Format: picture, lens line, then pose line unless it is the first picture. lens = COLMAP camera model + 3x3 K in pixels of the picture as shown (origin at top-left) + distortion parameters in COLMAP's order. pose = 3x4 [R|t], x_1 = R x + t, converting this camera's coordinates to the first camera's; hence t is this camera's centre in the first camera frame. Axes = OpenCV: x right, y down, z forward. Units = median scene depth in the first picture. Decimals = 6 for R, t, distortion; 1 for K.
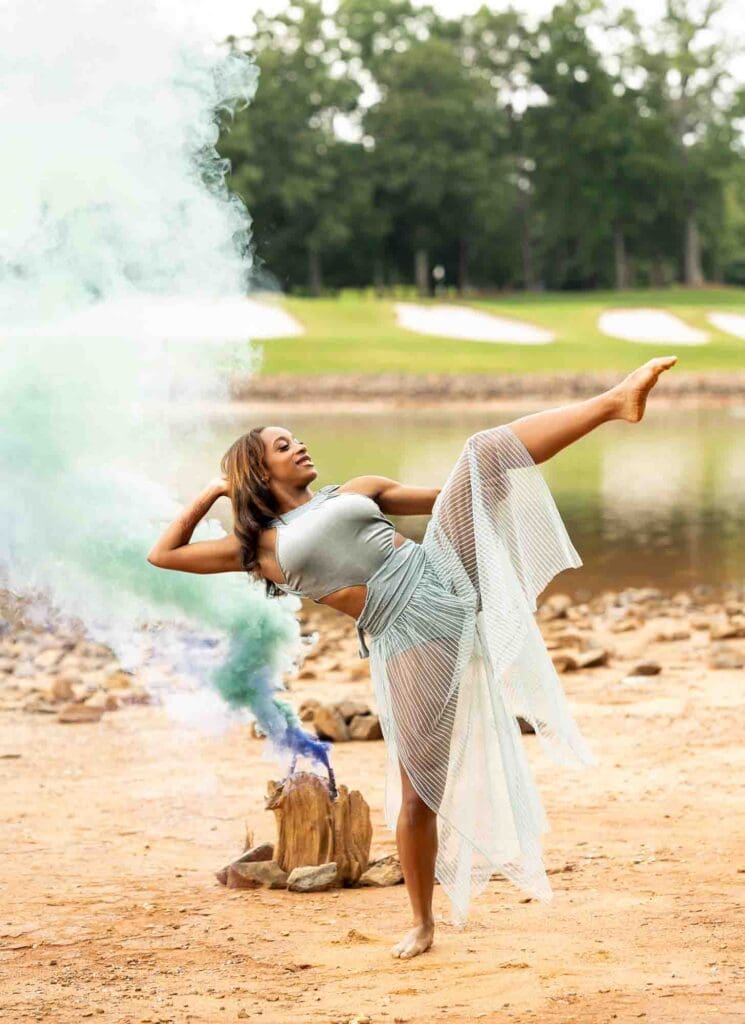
lens RADIAL K [[576.5, 0, 372.5], [0, 576.5, 512.0], [0, 0, 1]] dist [0.000711, 0.000118]
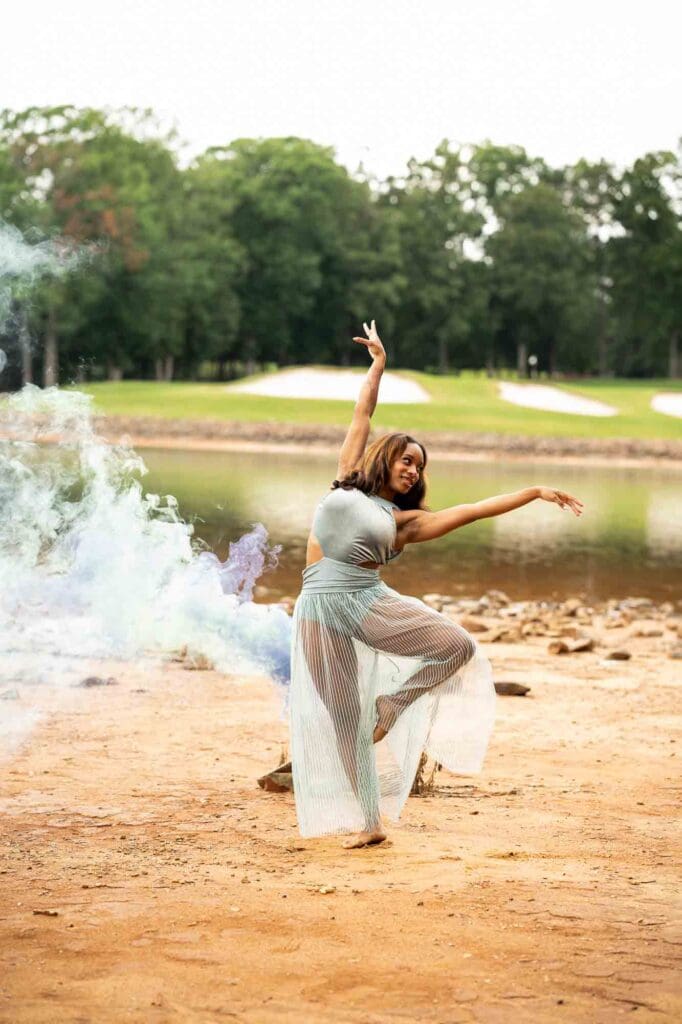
lens RADIAL K [[410.0, 0, 341.1], [0, 410.0, 525.4], [0, 0, 1]] dist [0.021815, 0.000303]
pose [[0.998597, 0.051699, -0.011416, -0.219999], [-0.051640, 0.998651, 0.005360, -0.006721], [0.011677, -0.004763, 0.999920, 0.014554]]
